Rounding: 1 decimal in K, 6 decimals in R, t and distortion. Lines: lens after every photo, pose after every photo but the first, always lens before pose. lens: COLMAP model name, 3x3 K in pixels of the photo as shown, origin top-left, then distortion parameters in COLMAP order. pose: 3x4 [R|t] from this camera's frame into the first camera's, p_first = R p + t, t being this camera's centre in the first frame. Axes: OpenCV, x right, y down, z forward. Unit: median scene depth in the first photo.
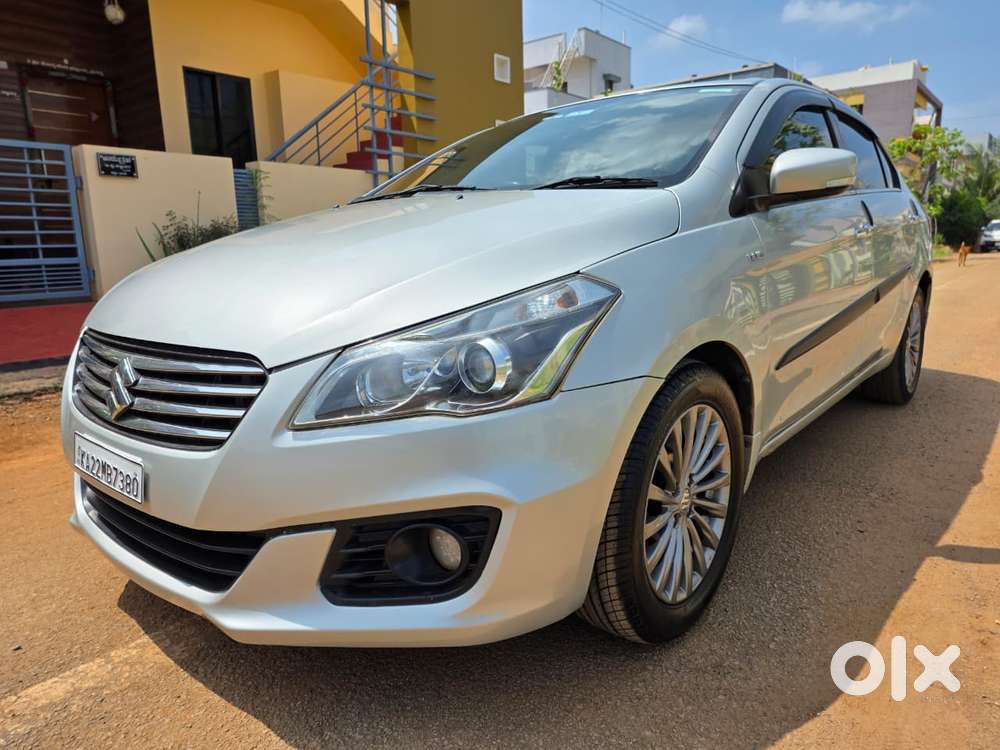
lens RADIAL K [[677.2, 0, 500.5], [0, 677.2, 370.0], [0, 0, 1]] dist [0.032561, -0.016764]
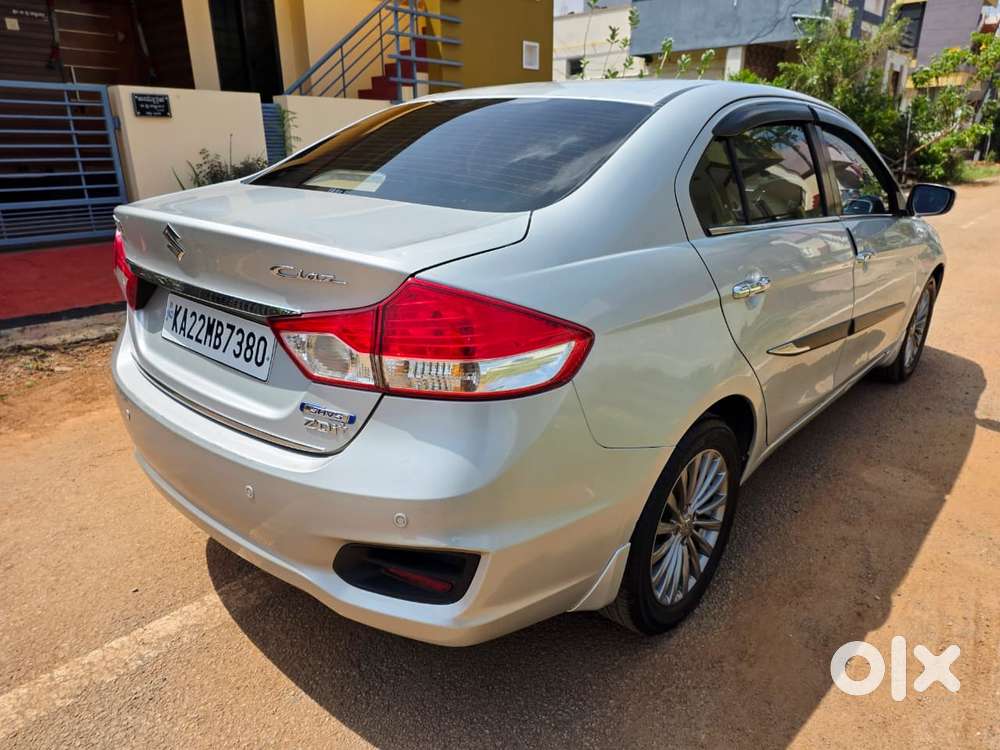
lens RADIAL K [[677.2, 0, 503.0], [0, 677.2, 380.5], [0, 0, 1]] dist [0.032561, -0.016764]
pose [[0.999095, 0.028891, -0.031222, 0.038269], [-0.023757, 0.987811, 0.153836, -0.165829], [0.035286, -0.152955, 0.987603, -0.177673]]
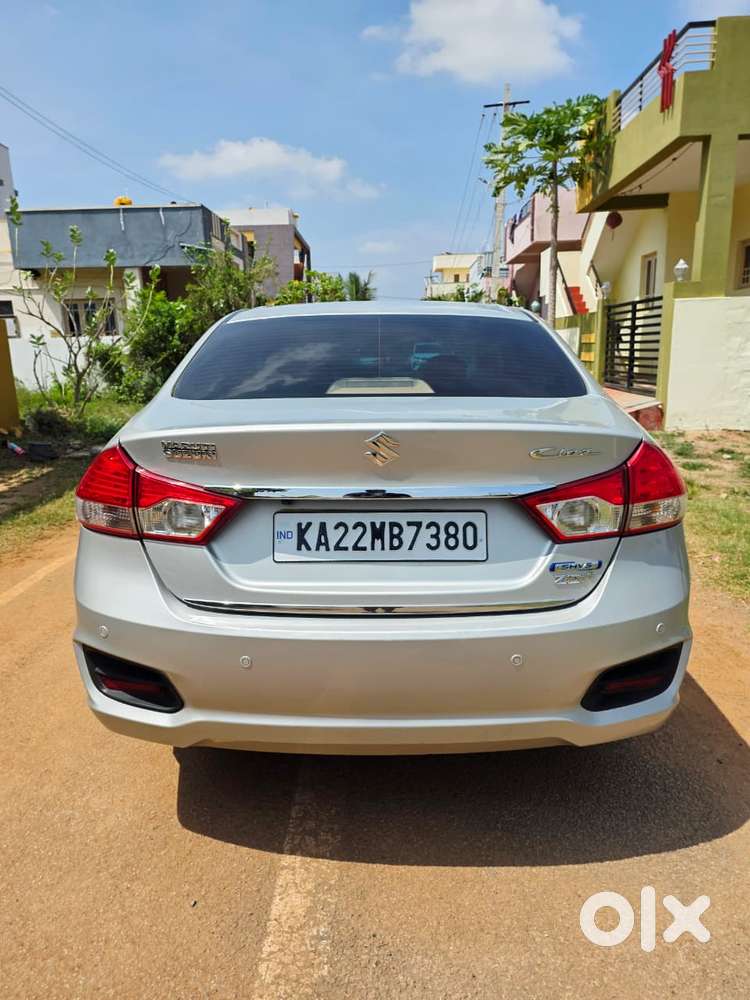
lens RADIAL K [[697.1, 0, 376.4], [0, 697.1, 499.6], [0, 0, 1]] dist [0.032728, -0.010097]
pose [[0.783019, -0.130426, 0.608169, -0.767568], [0.122391, 0.990960, 0.054939, -0.177924], [-0.609837, 0.031416, 0.791904, -0.050178]]
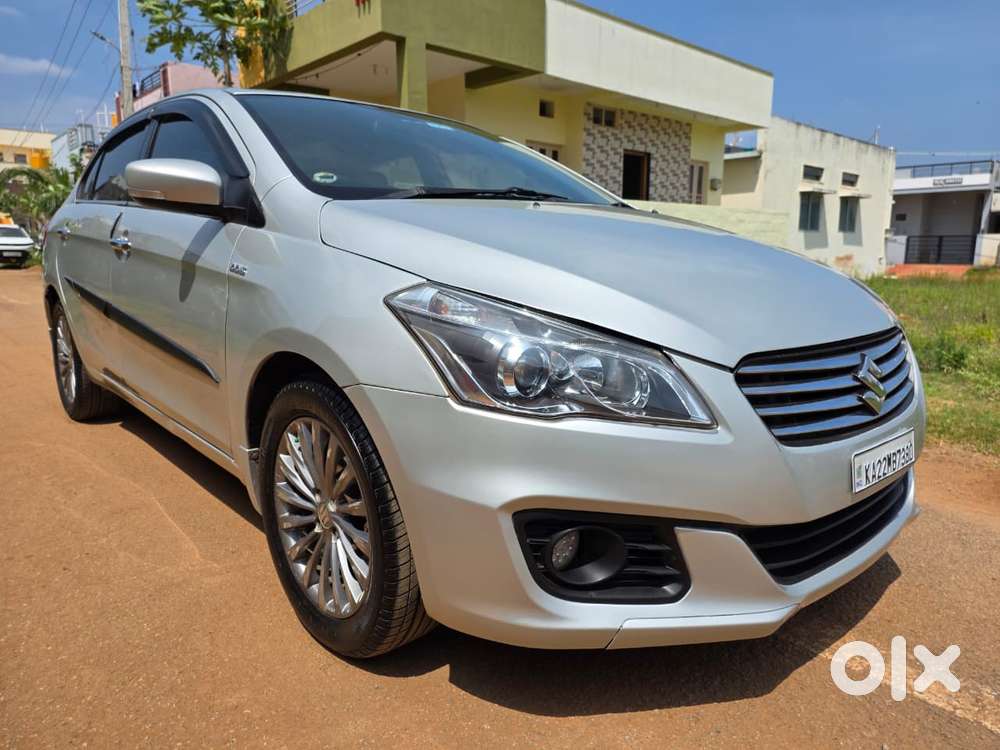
lens RADIAL K [[677.2, 0, 522.9], [0, 677.2, 371.9], [0, 0, 1]] dist [0.032561, -0.016764]
pose [[0.113011, -0.151133, 0.982032, -1.051852], [0.176949, 0.975626, 0.129784, -0.137732], [-0.977710, 0.159103, 0.136999, 0.888519]]
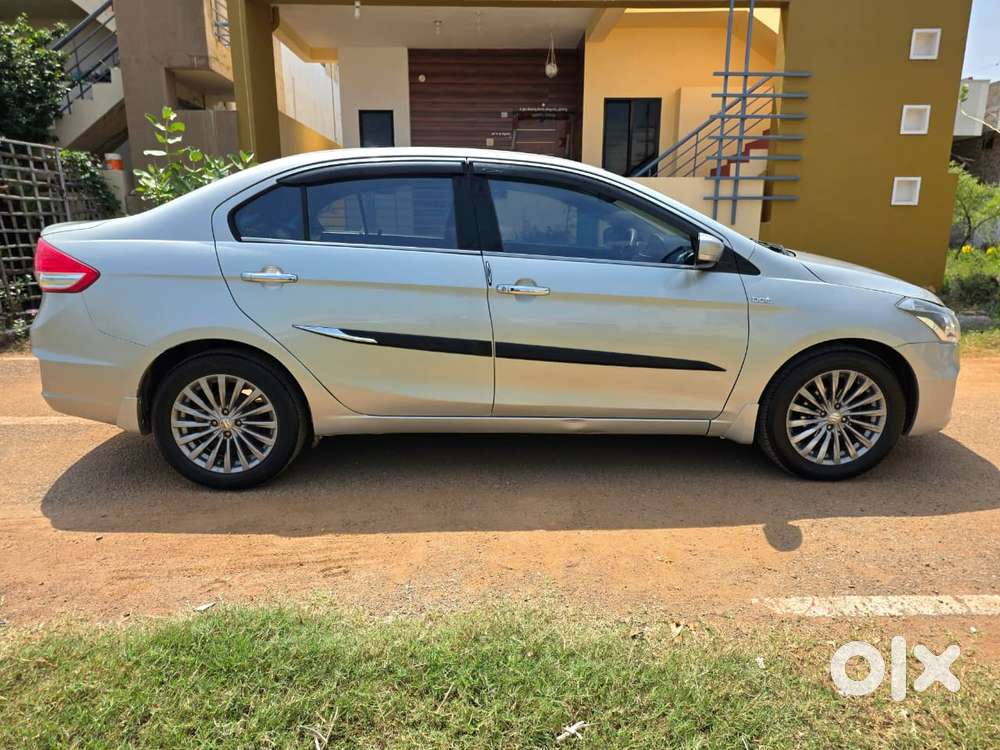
lens RADIAL K [[667.0, 0, 493.0], [0, 667.0, 366.1], [0, 0, 1]] dist [0.064086, -0.007215]
pose [[0.648842, 0.176743, -0.740112, 1.586127], [-0.155279, 0.982938, 0.098601, -0.183492], [0.744911, 0.050948, 0.665216, 0.159688]]
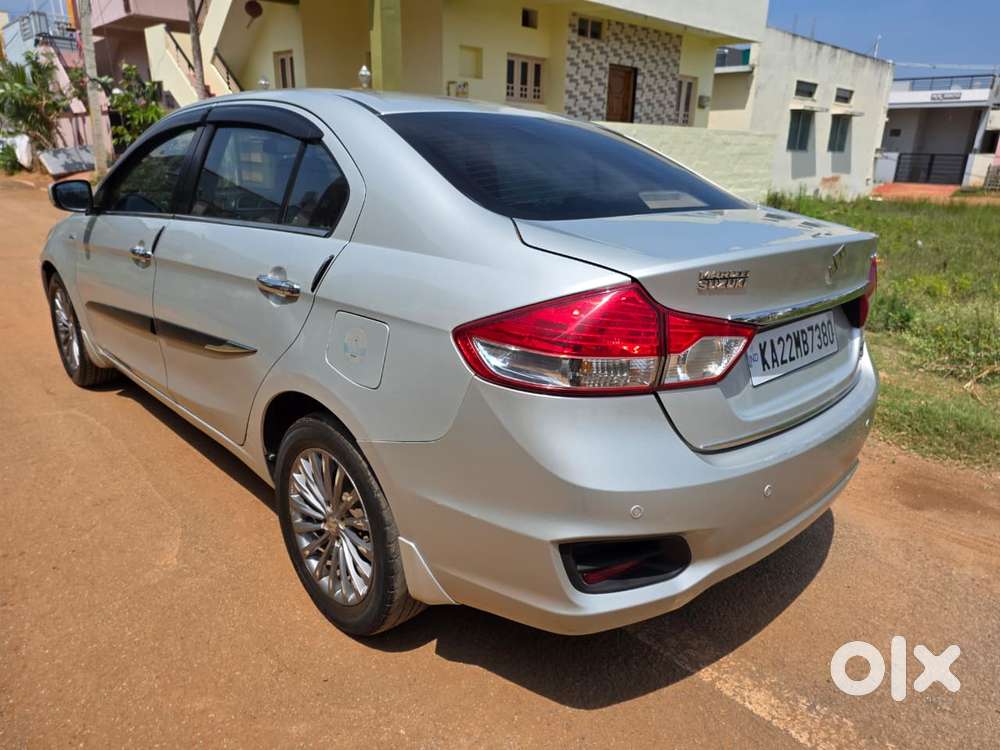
lens RADIAL K [[677.2, 0, 521.7], [0, 677.2, 376.3], [0, 0, 1]] dist [0.032561, -0.016764]
pose [[0.098432, -0.293457, 0.950891, -1.107953], [0.152507, 0.948692, 0.276991, -0.331105], [-0.983388, 0.117753, 0.138136, 0.767082]]
